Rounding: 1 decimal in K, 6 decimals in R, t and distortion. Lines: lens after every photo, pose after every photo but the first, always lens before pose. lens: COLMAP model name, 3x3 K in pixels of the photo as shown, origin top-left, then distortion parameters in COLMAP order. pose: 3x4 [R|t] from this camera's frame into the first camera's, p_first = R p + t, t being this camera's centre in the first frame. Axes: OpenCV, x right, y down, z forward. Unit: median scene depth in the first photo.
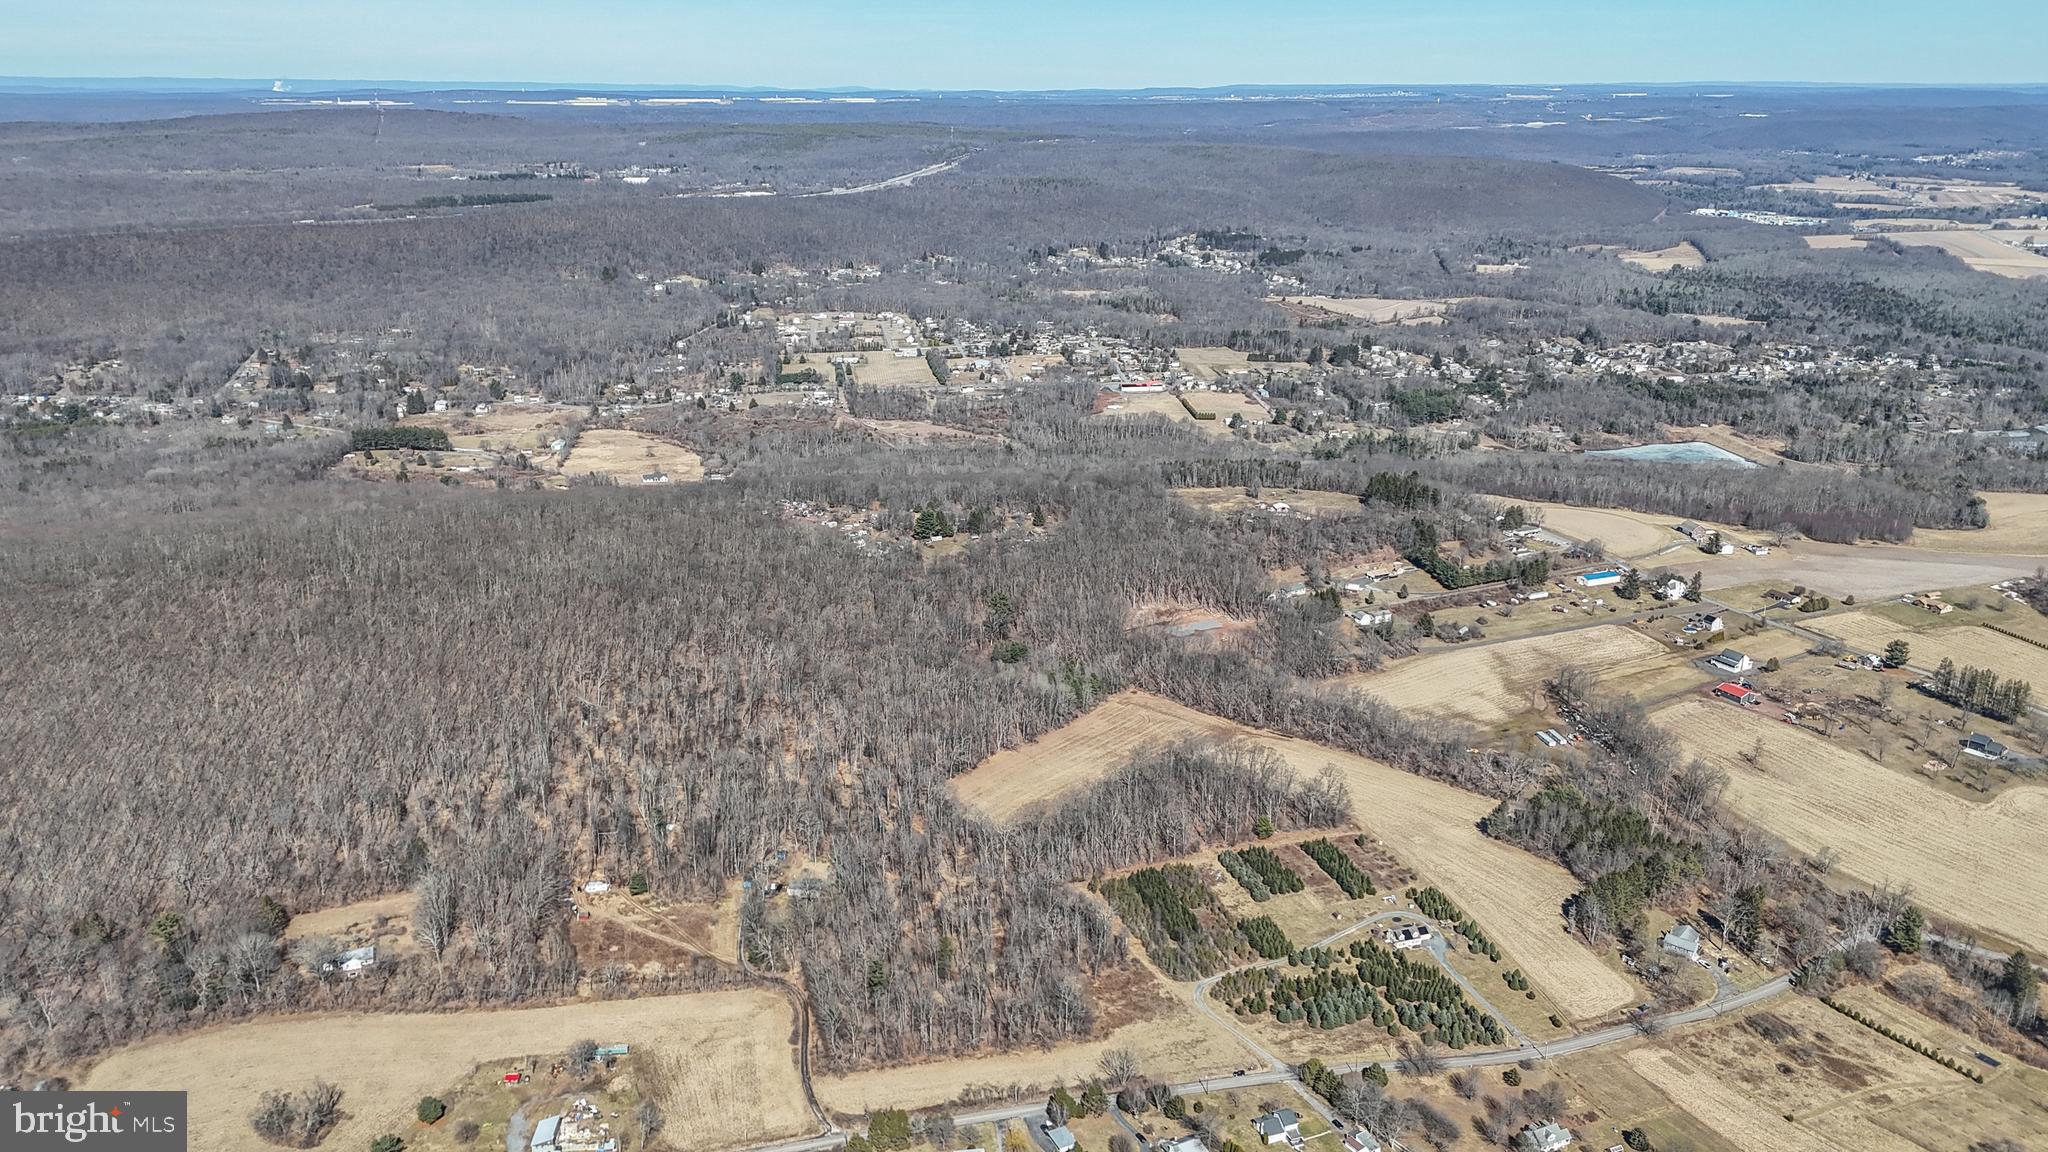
lens RADIAL K [[1495.2, 0, 1022.8], [0, 1495.2, 580.2], [0, 0, 1]] dist [0.072742, -0.057882]
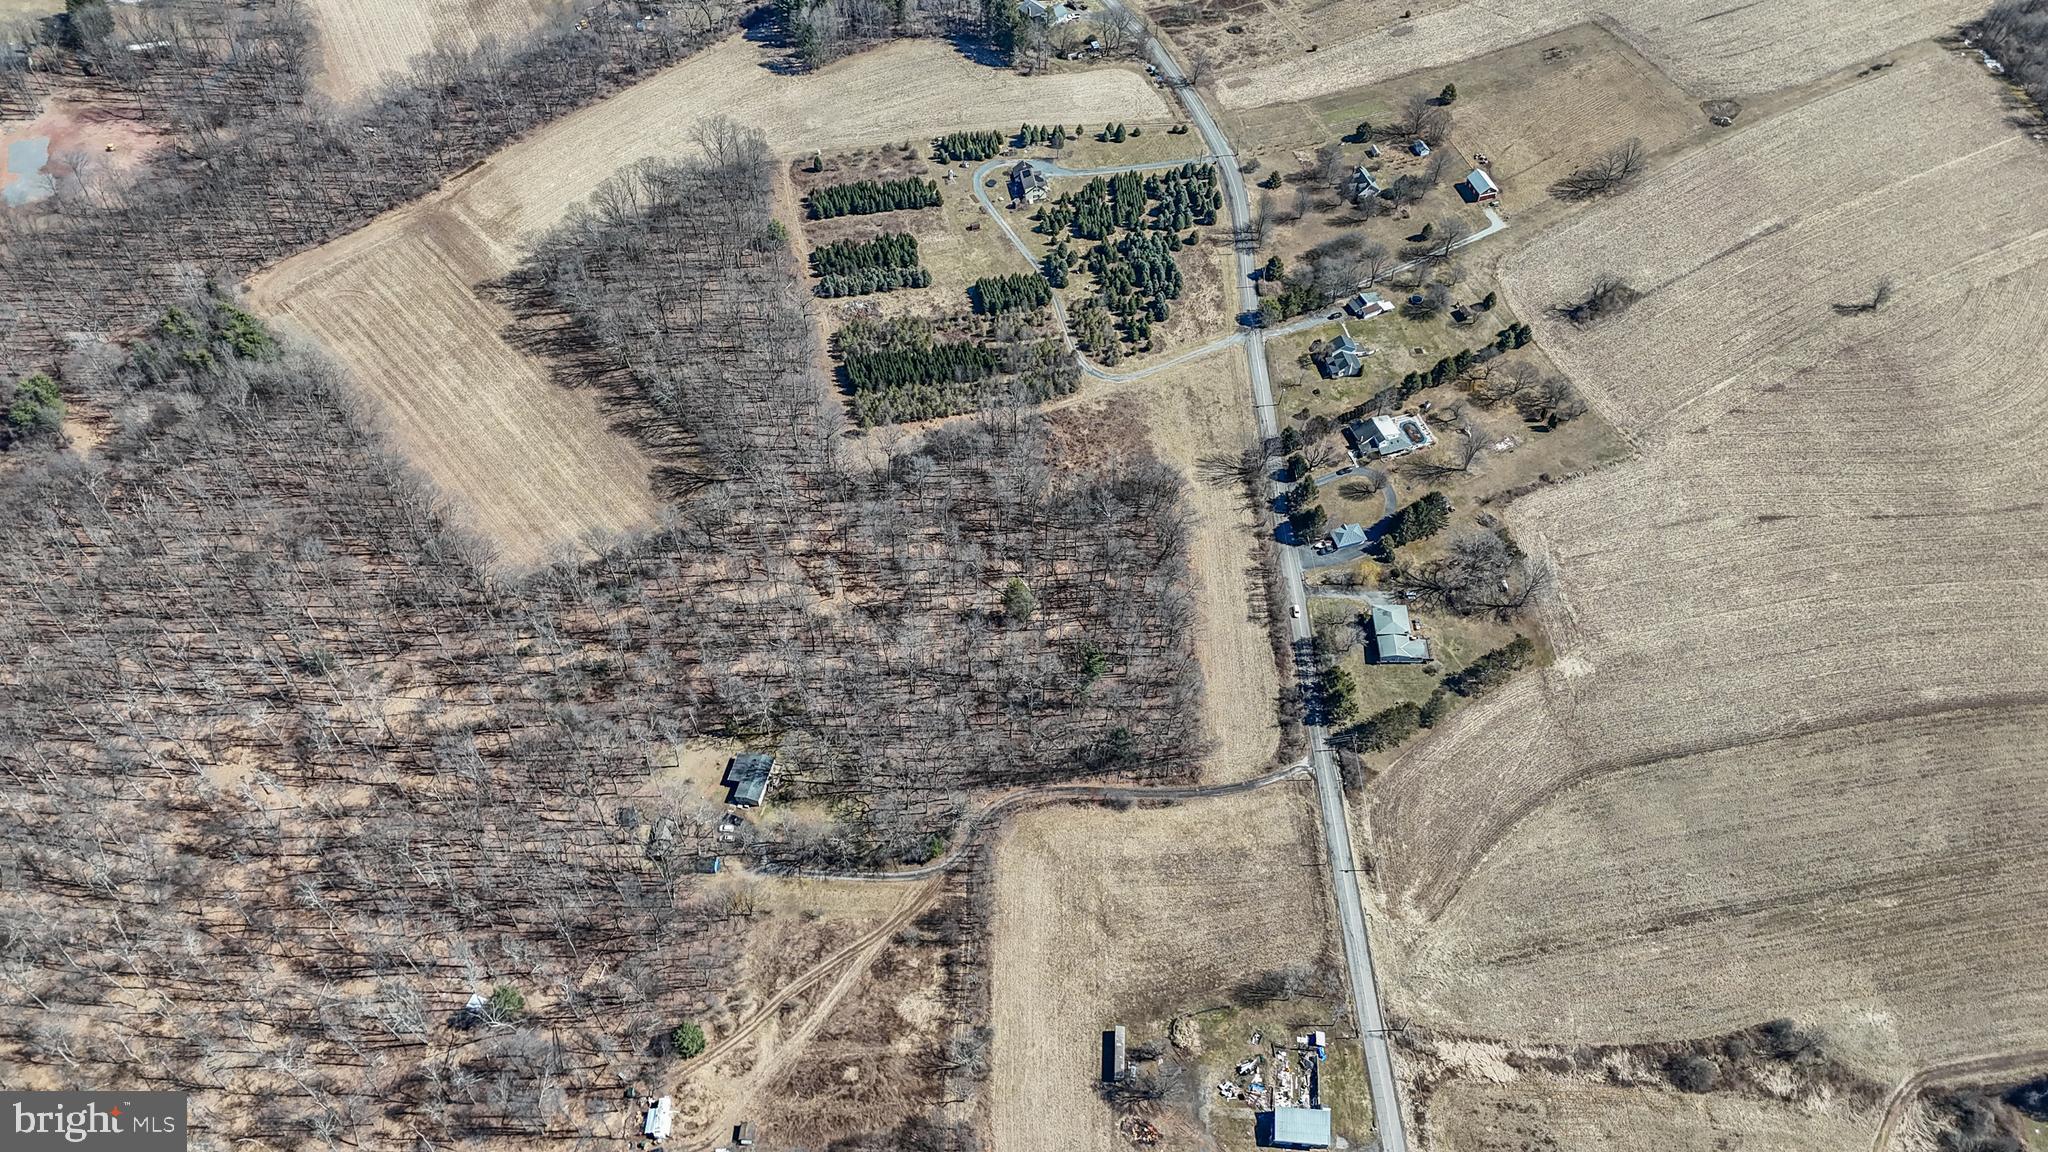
lens RADIAL K [[1495.2, 0, 1022.8], [0, 1495.2, 580.2], [0, 0, 1]] dist [0.072742, -0.057882]
pose [[0.141443, -0.795082, 0.589778, -0.364011], [0.320329, 0.600475, 0.732679, -0.219233], [-0.936687, 0.085291, 0.339621, 0.584248]]
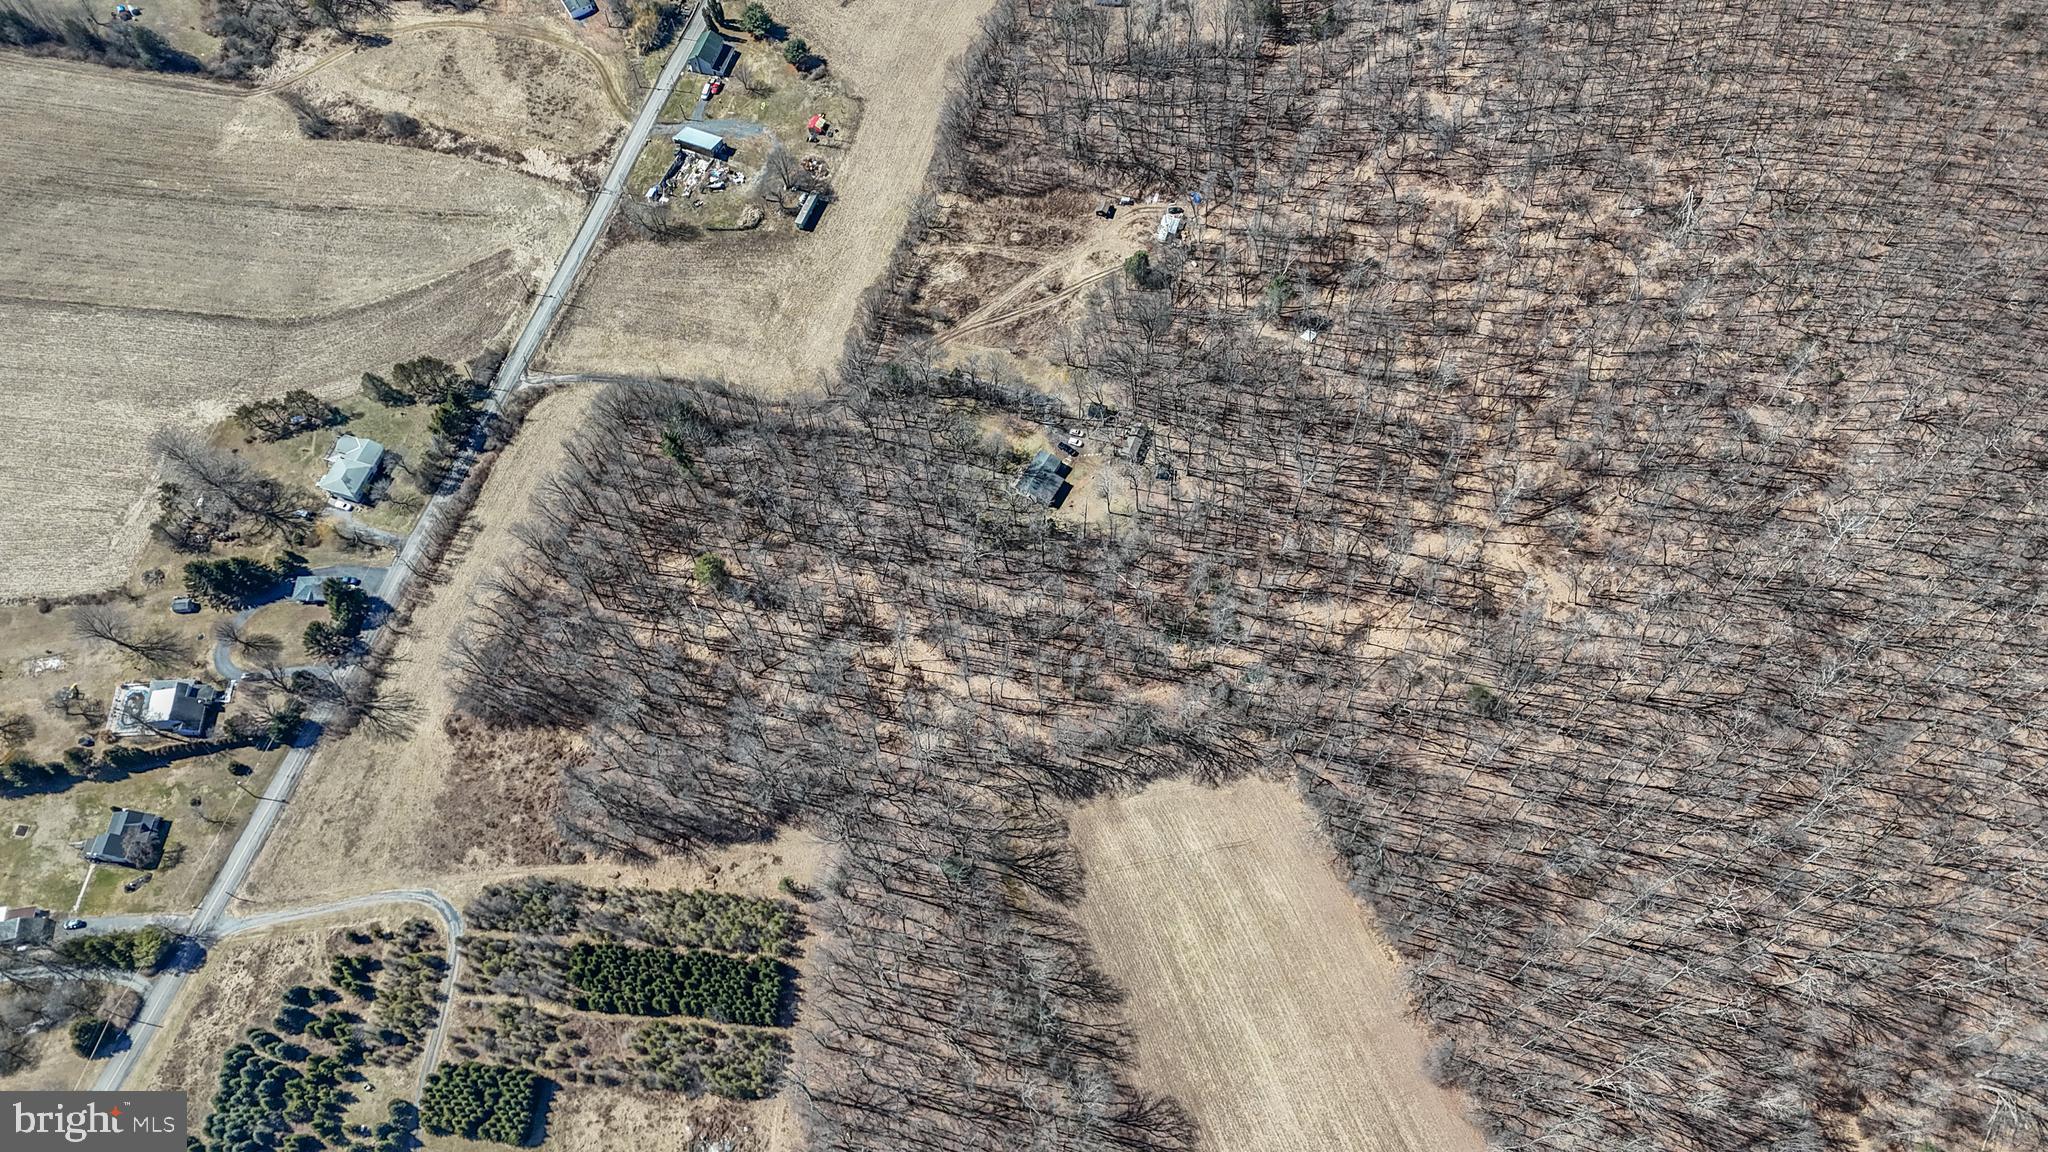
lens RADIAL K [[1495.2, 0, 1022.8], [0, 1495.2, 580.2], [0, 0, 1]] dist [0.072742, -0.057882]
pose [[-0.433323, 0.806456, -0.402317, 0.117385], [-0.269031, 0.310302, 0.911776, -0.286208], [0.860147, 0.503329, 0.082500, 0.825953]]
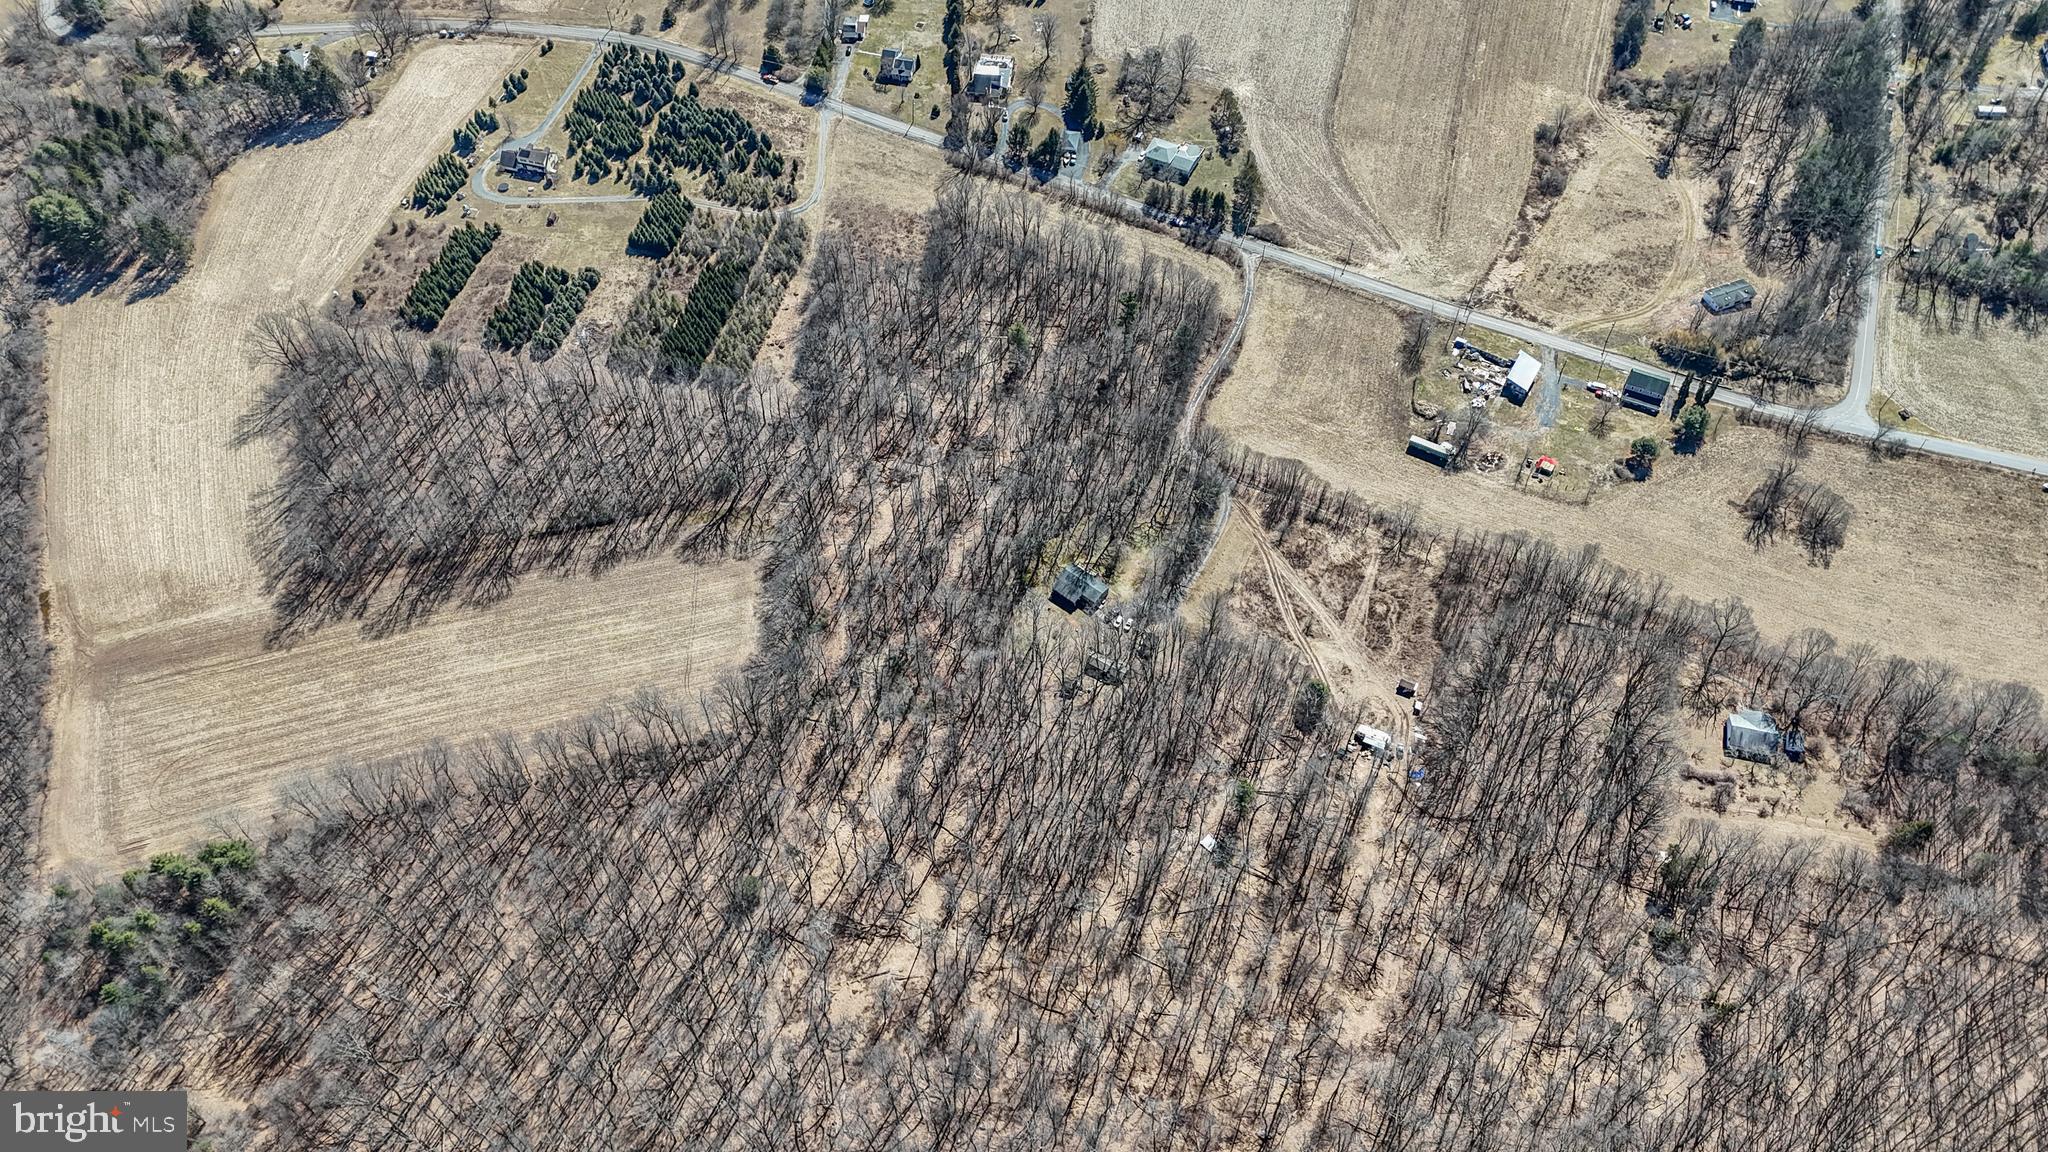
lens RADIAL K [[1495.2, 0, 1022.8], [0, 1495.2, 580.2], [0, 0, 1]] dist [0.072742, -0.057882]
pose [[-0.823833, -0.466973, 0.321303, -0.281730], [0.190884, 0.305177, 0.932969, -0.342930], [-0.533725, 0.829942, -0.162277, 0.955292]]
